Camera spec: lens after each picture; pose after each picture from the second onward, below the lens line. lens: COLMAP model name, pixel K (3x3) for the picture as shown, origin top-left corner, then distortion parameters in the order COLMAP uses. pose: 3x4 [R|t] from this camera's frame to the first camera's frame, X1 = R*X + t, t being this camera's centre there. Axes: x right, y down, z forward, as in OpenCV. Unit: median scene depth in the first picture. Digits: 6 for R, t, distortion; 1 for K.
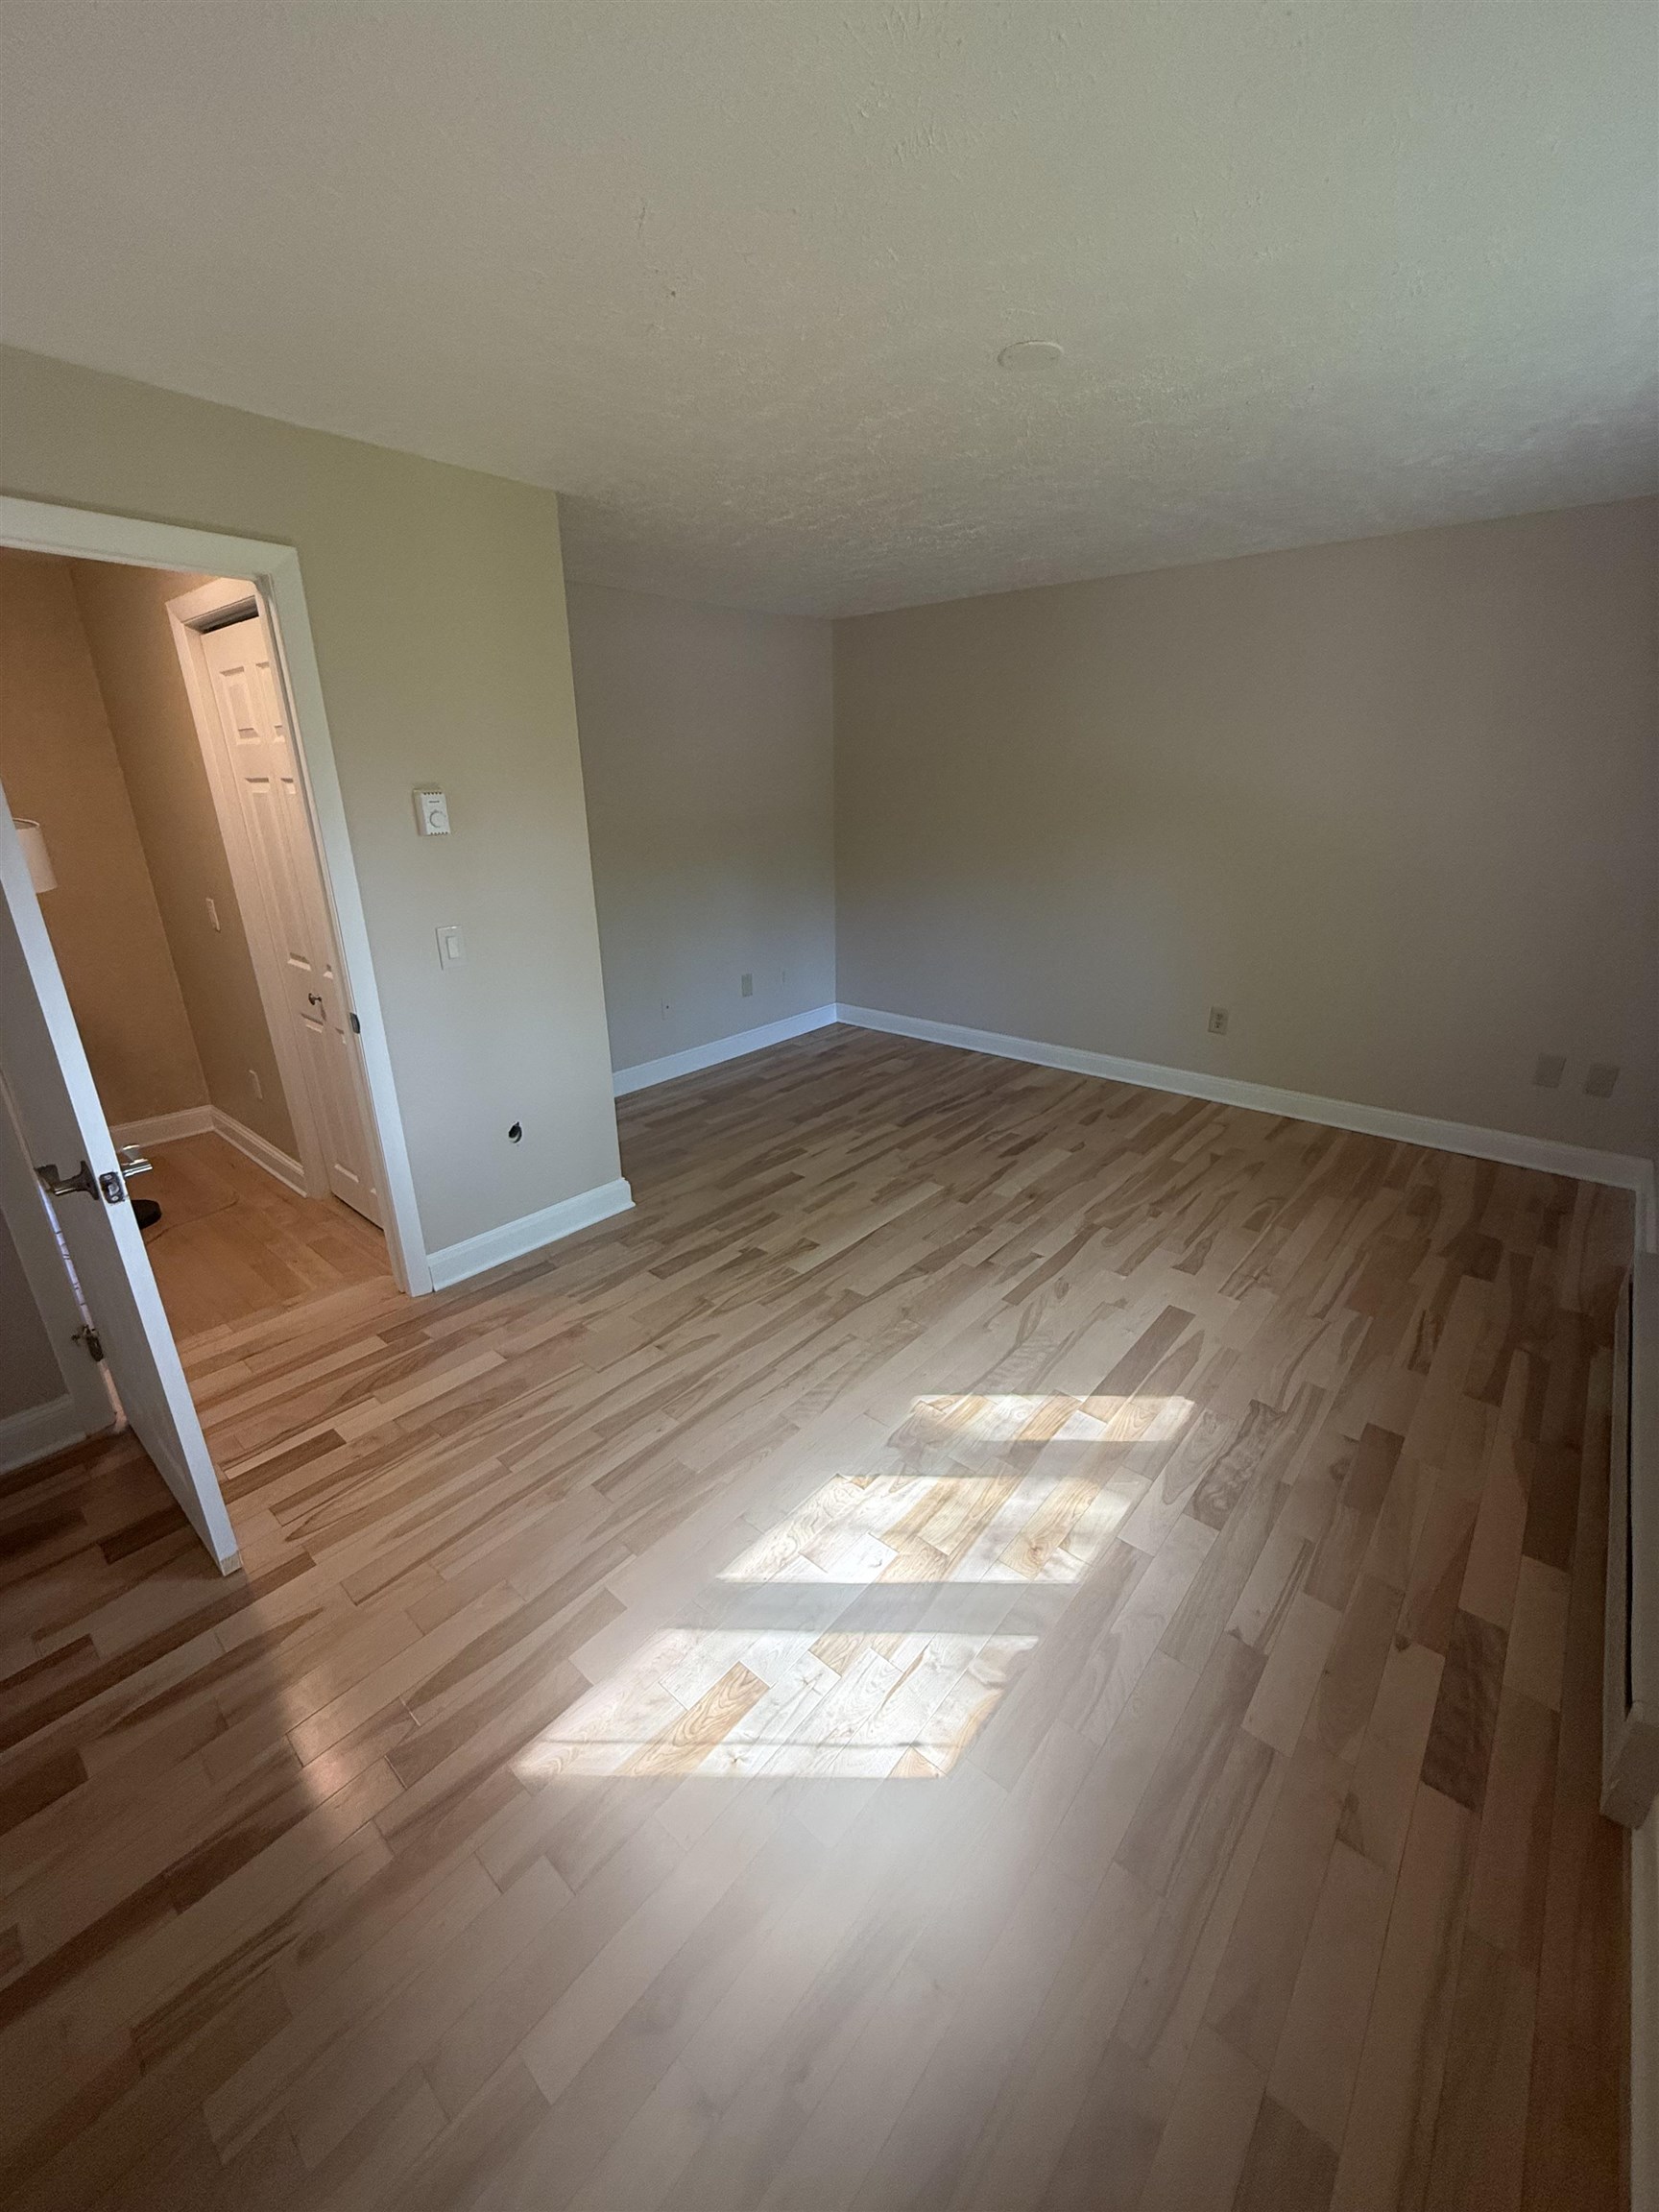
lens RADIAL K [[884.9, 0, 829.7], [0, 884.9, 1099.0], [0, 0, 1]] dist [0.001062, 0.000191]
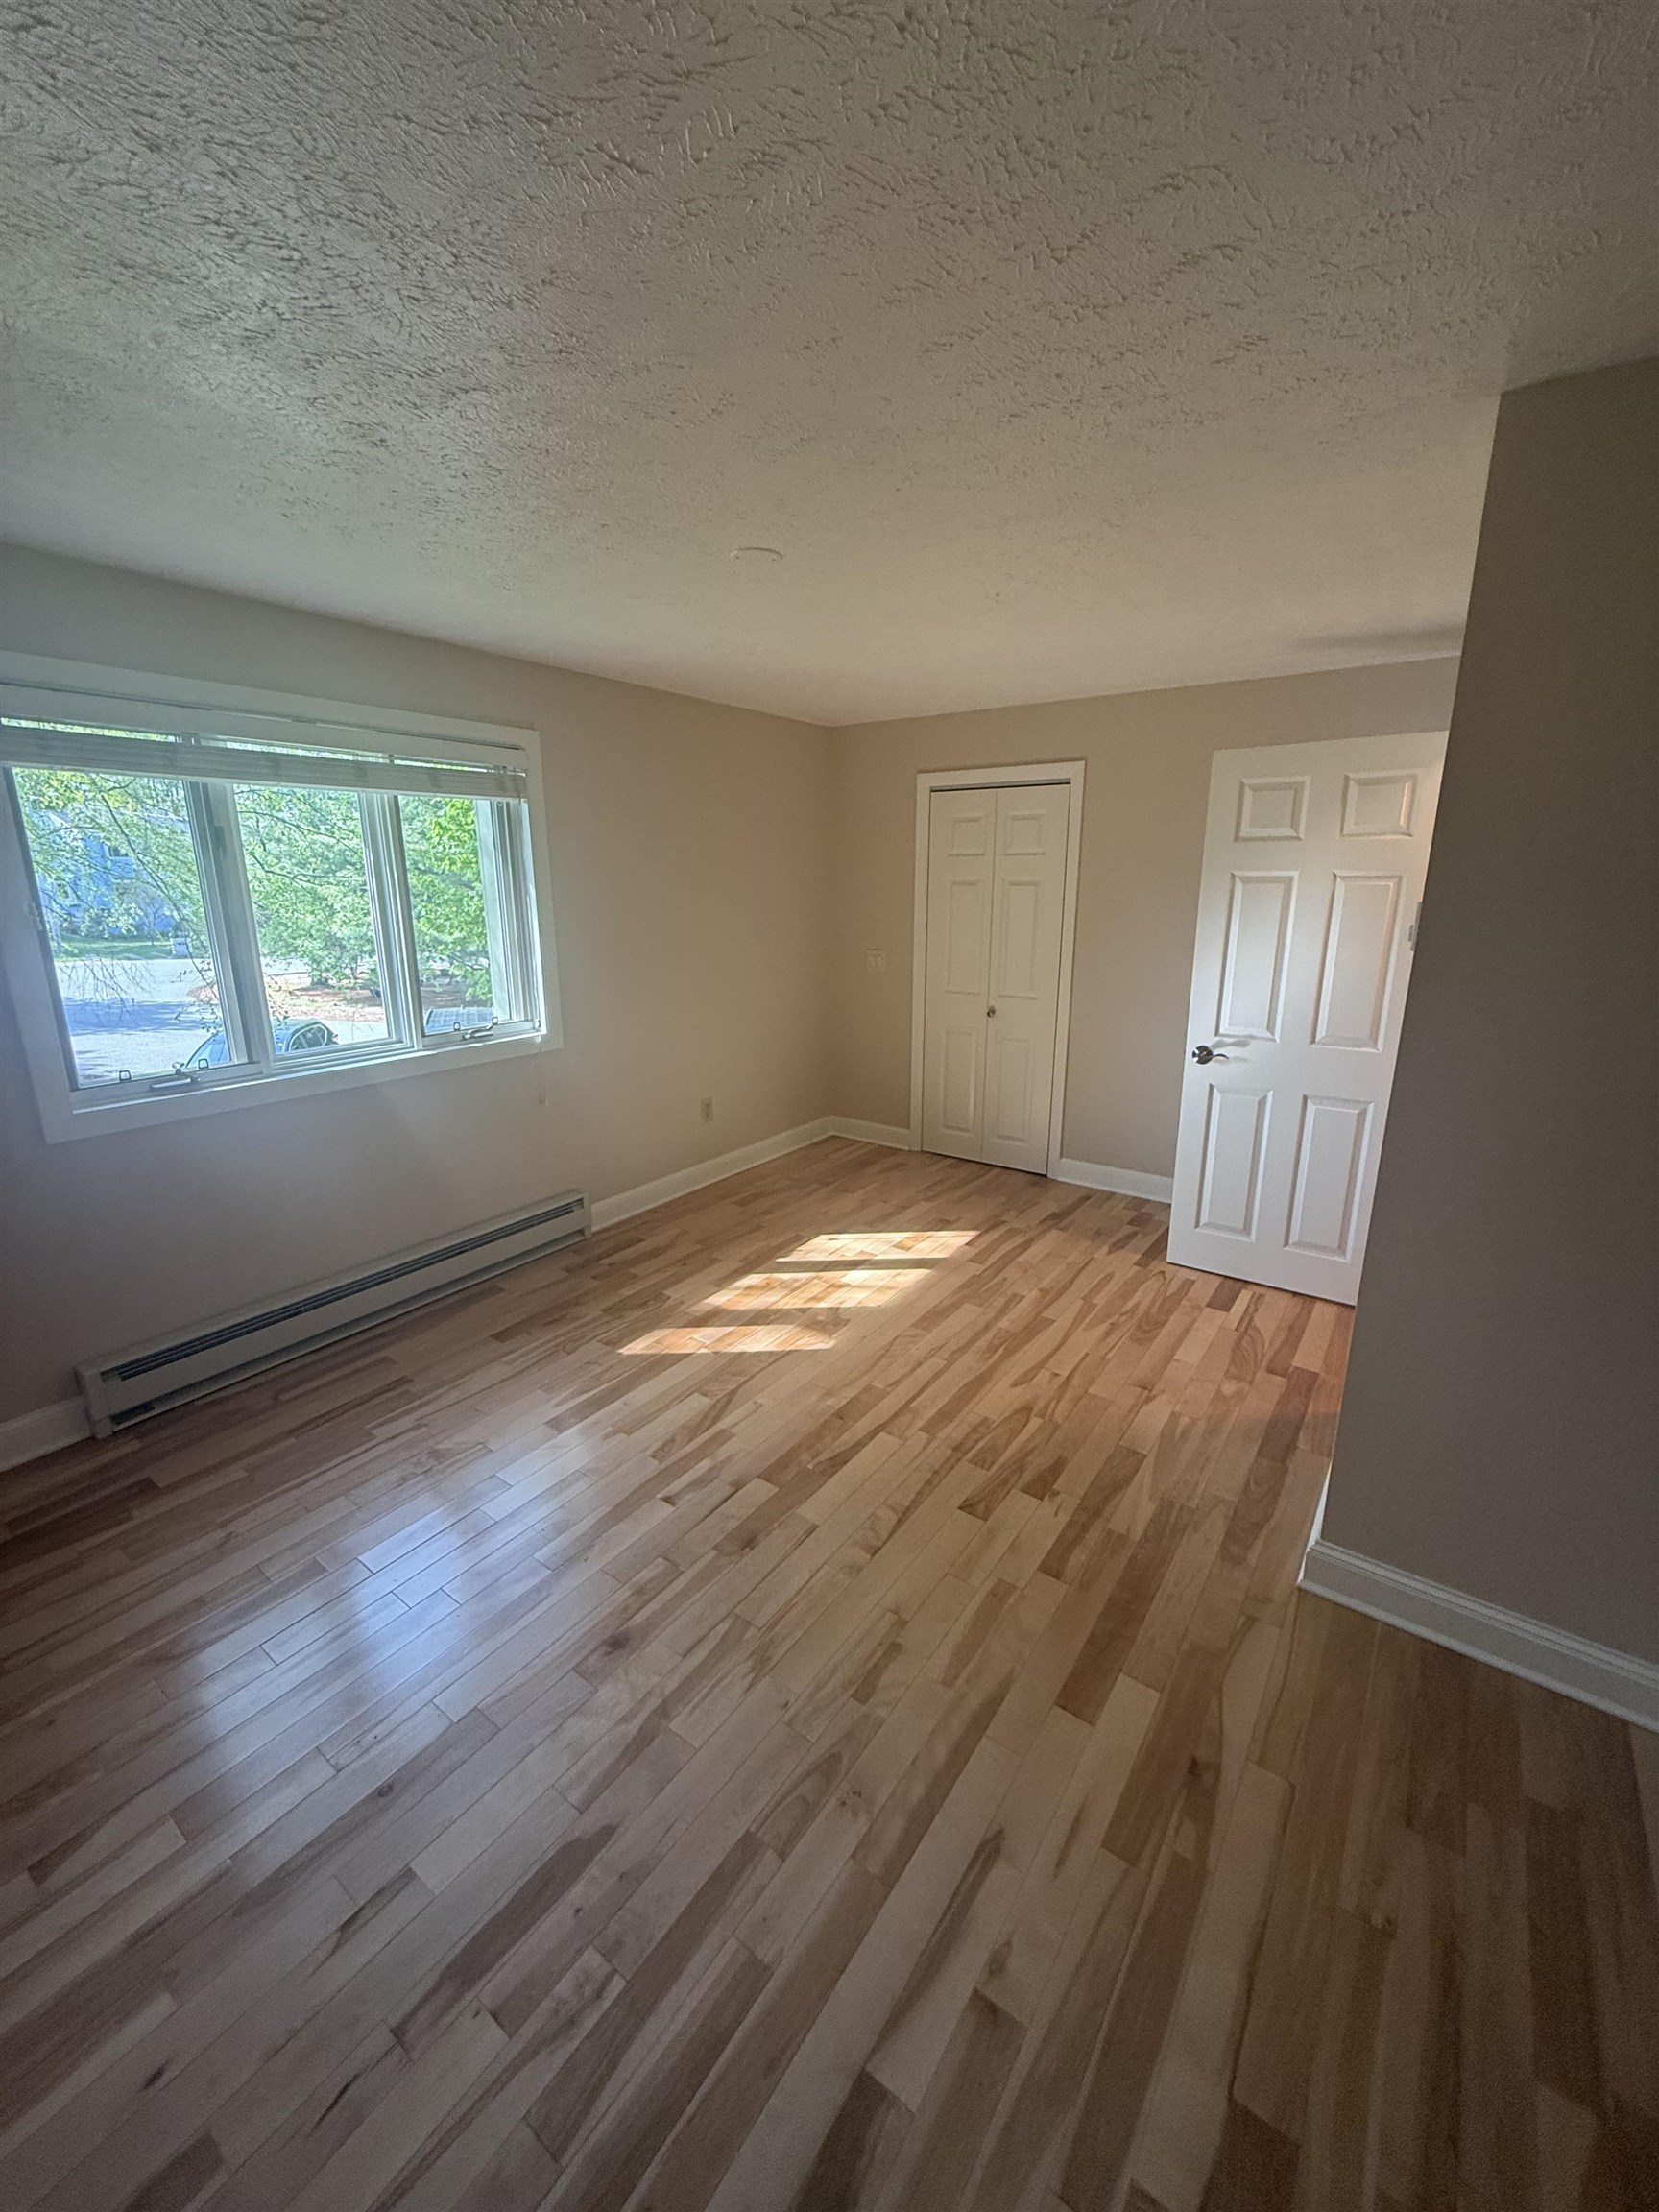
lens RADIAL K [[884.9, 0, 829.7], [0, 884.9, 1099.0], [0, 0, 1]] dist [0.001062, 0.000191]
pose [[-0.996461, 0.028694, -0.079006, 0.200946], [-0.021068, 0.824669, 0.565223, -0.738630], [0.081372, 0.564887, -0.821146, 1.969836]]
